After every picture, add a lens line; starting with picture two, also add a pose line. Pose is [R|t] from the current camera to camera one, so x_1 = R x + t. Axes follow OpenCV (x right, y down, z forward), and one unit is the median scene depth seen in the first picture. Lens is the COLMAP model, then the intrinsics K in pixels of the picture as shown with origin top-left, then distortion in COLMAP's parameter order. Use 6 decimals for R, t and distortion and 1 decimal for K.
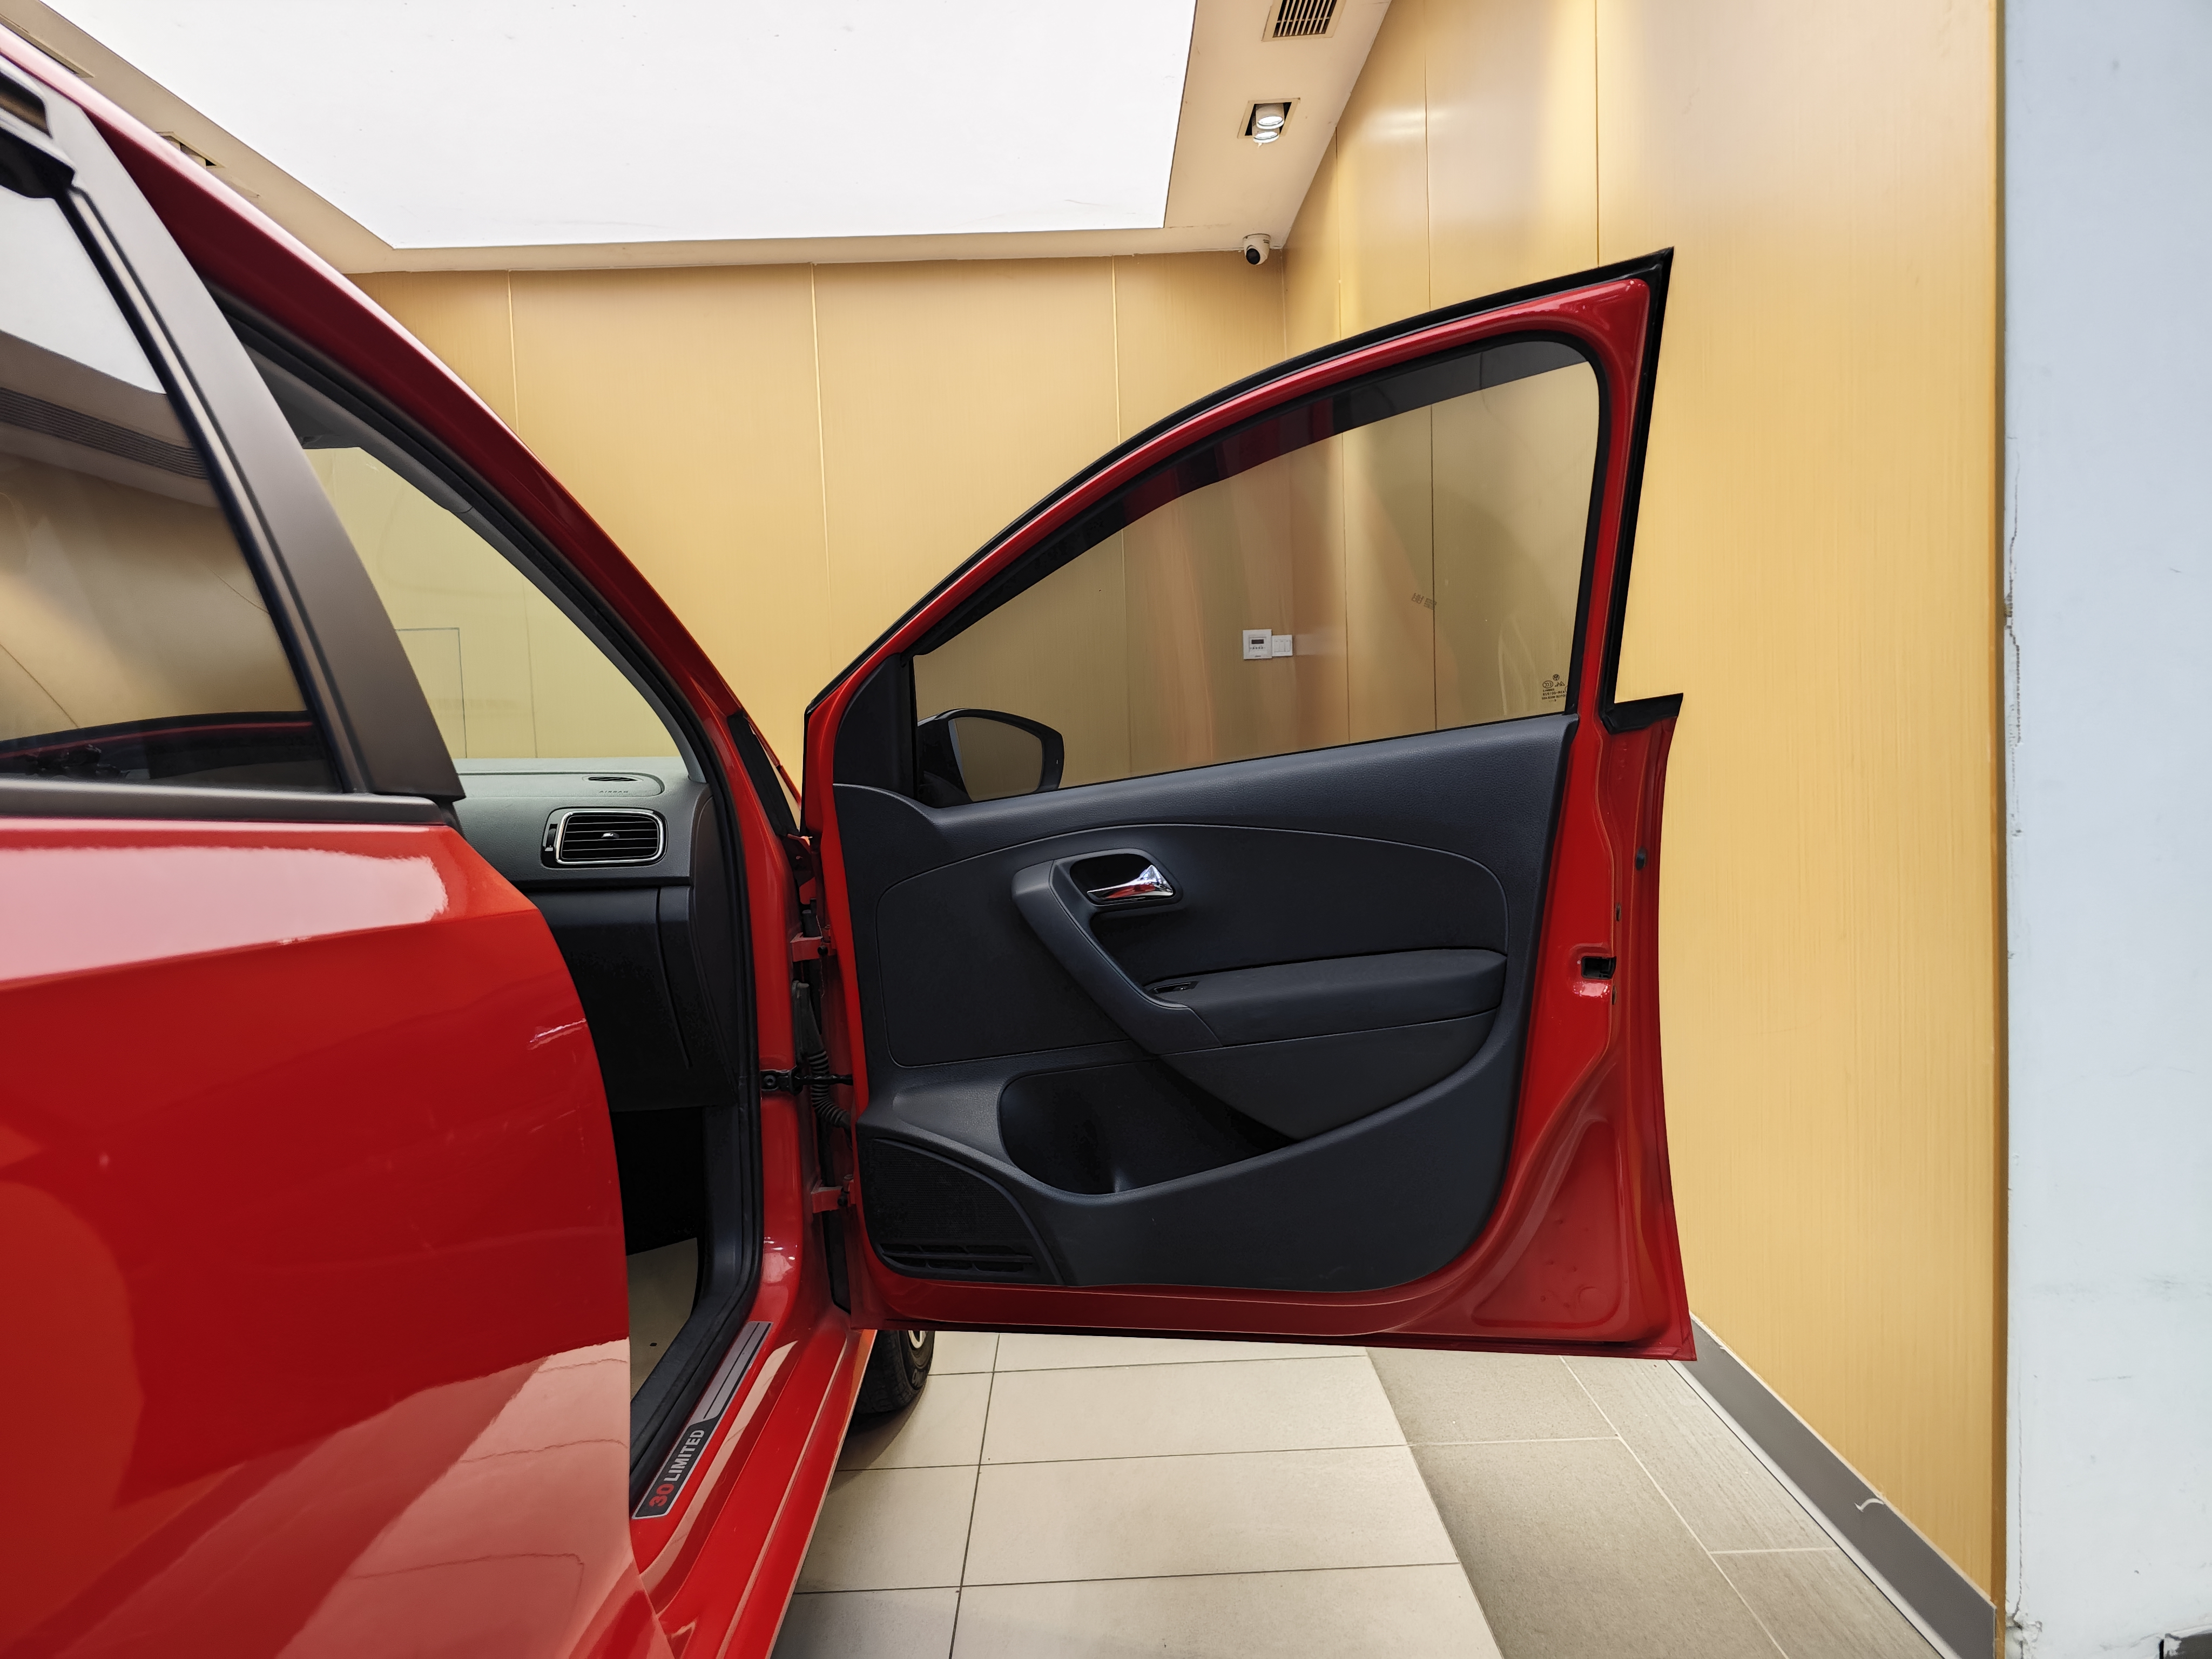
lens RADIAL K [[1501.8, 0, 1100.4], [0, 1501.8, 827.4], [0, 0, 1]] dist [0.025769, -0.027717]
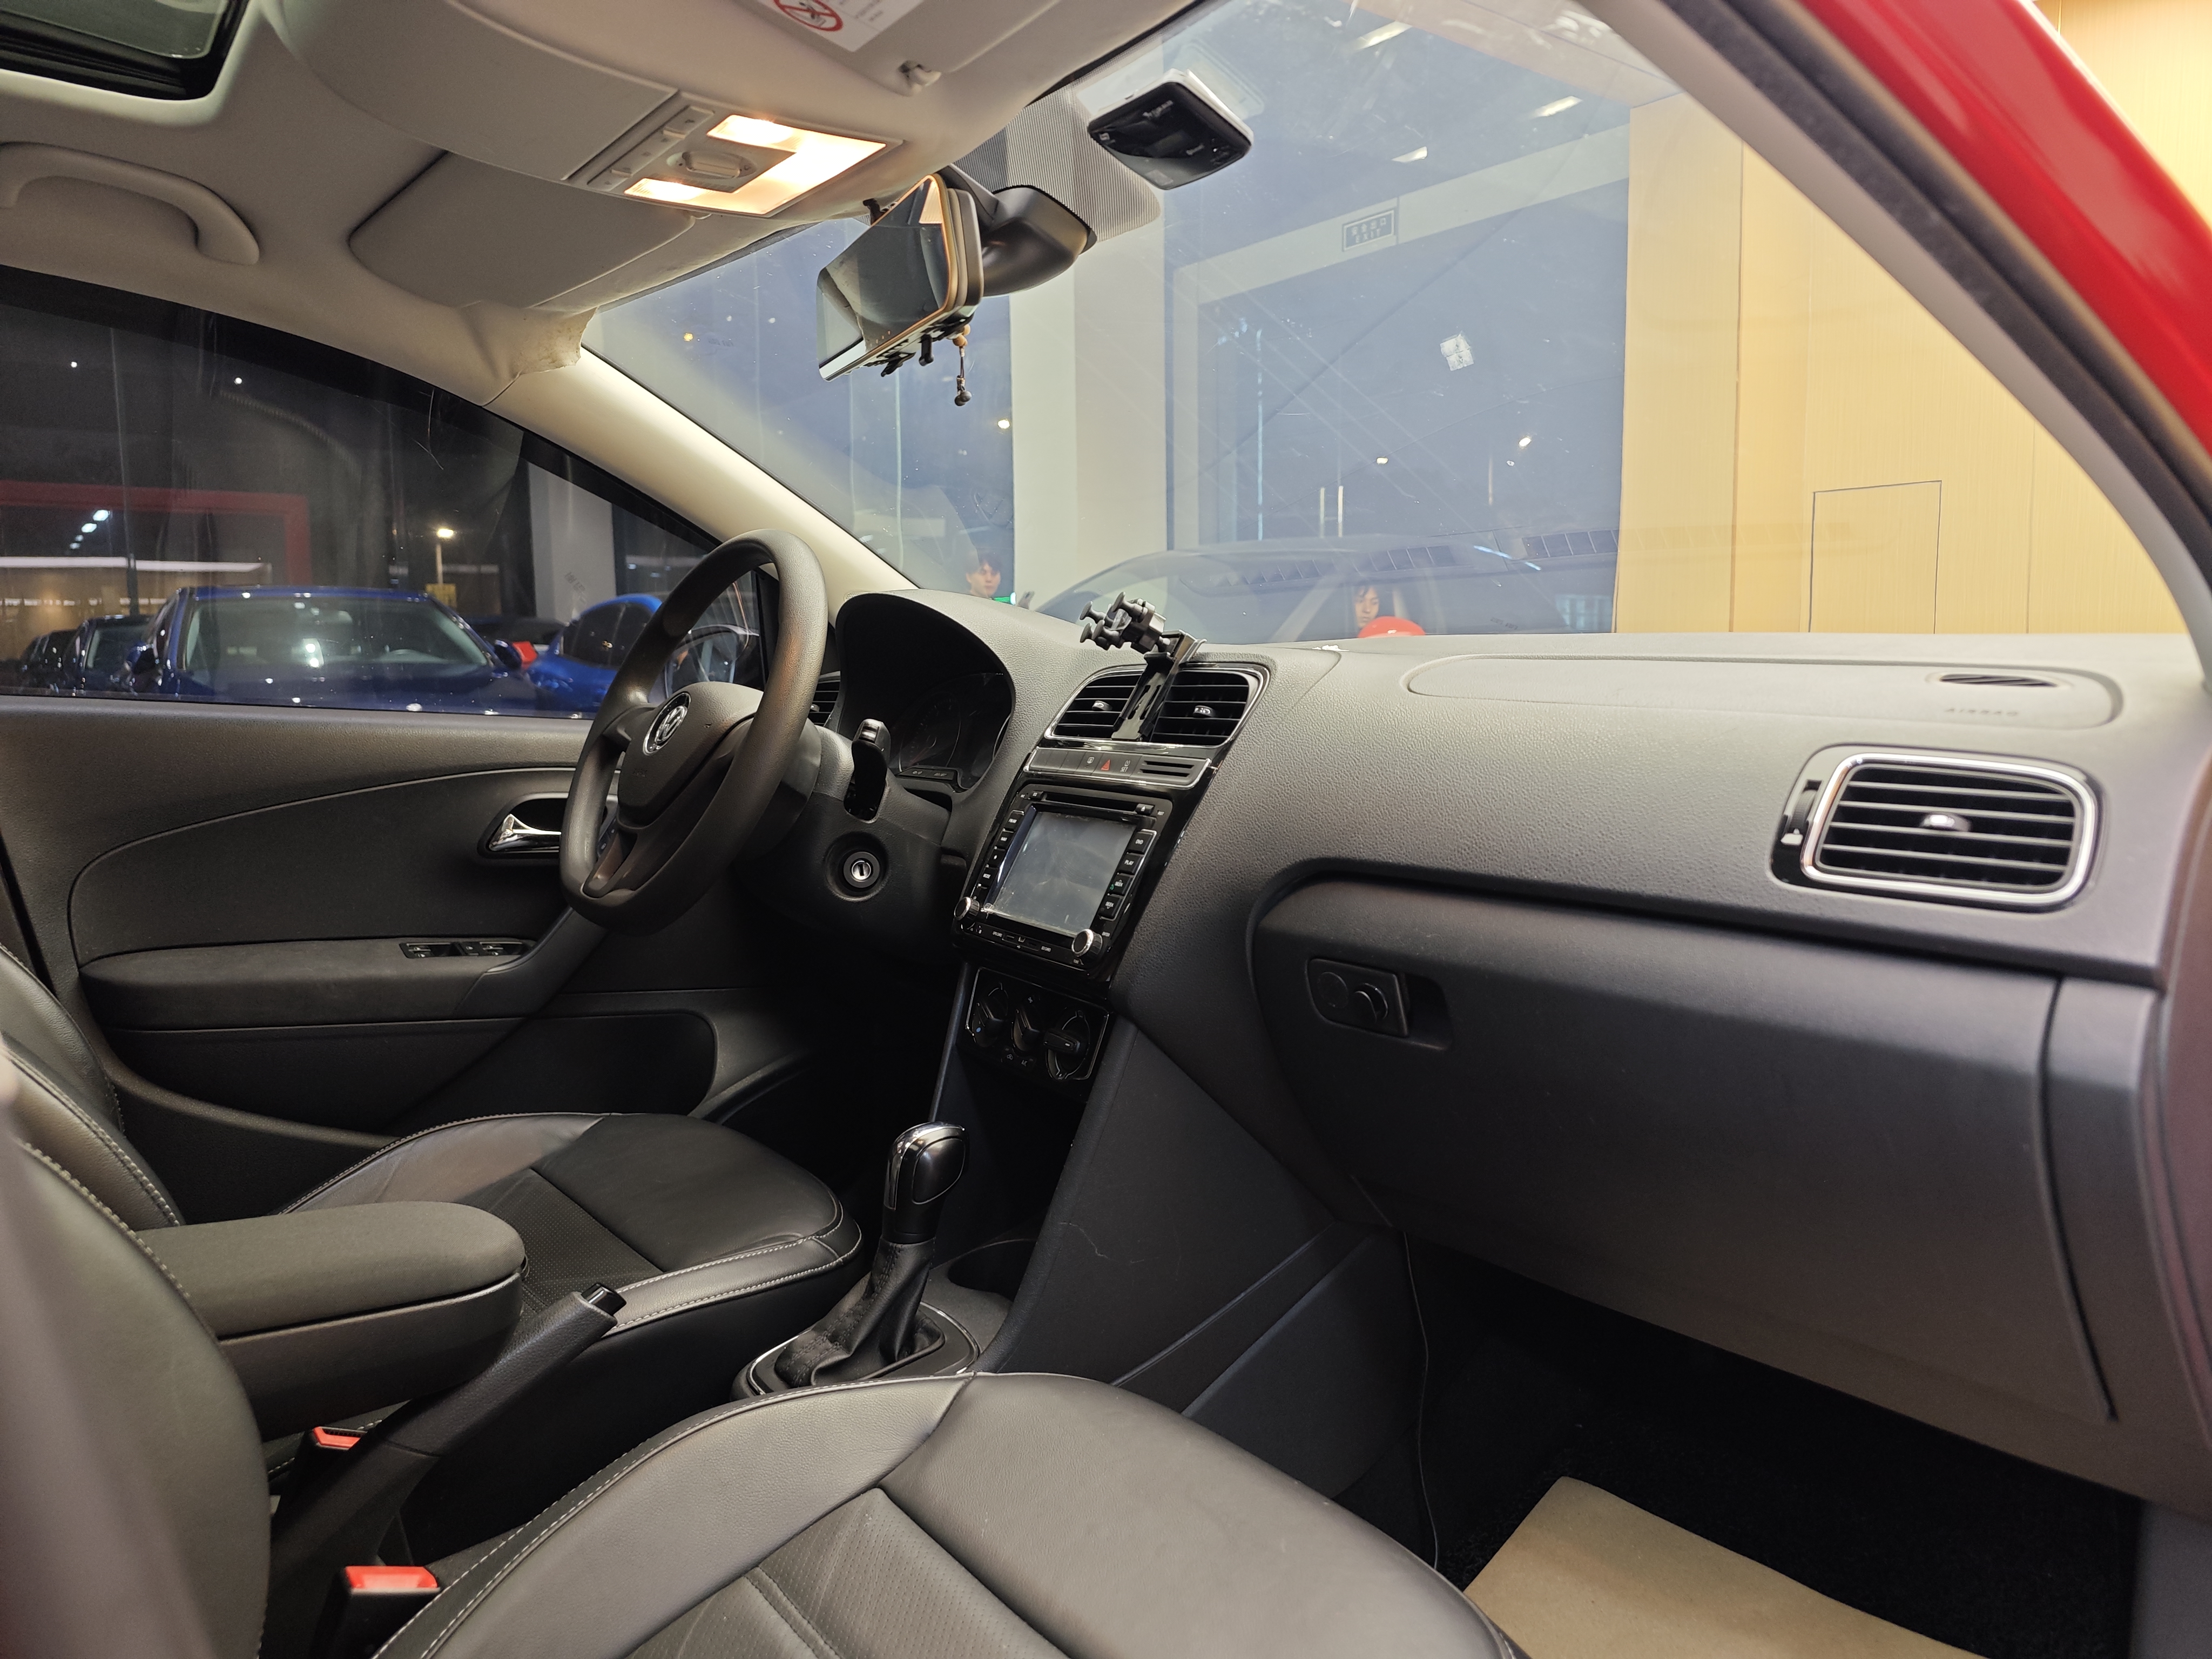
lens RADIAL K [[1501.8, 0, 1120.3], [0, 1501.8, 813.1], [0, 0, 1]] dist [0.025769, -0.027717]
pose [[0.603868, 0.104658, -0.790184, -0.143149], [-0.062041, 0.994507, 0.084307, -0.017033], [0.794666, -0.001886, 0.607044, 0.587366]]
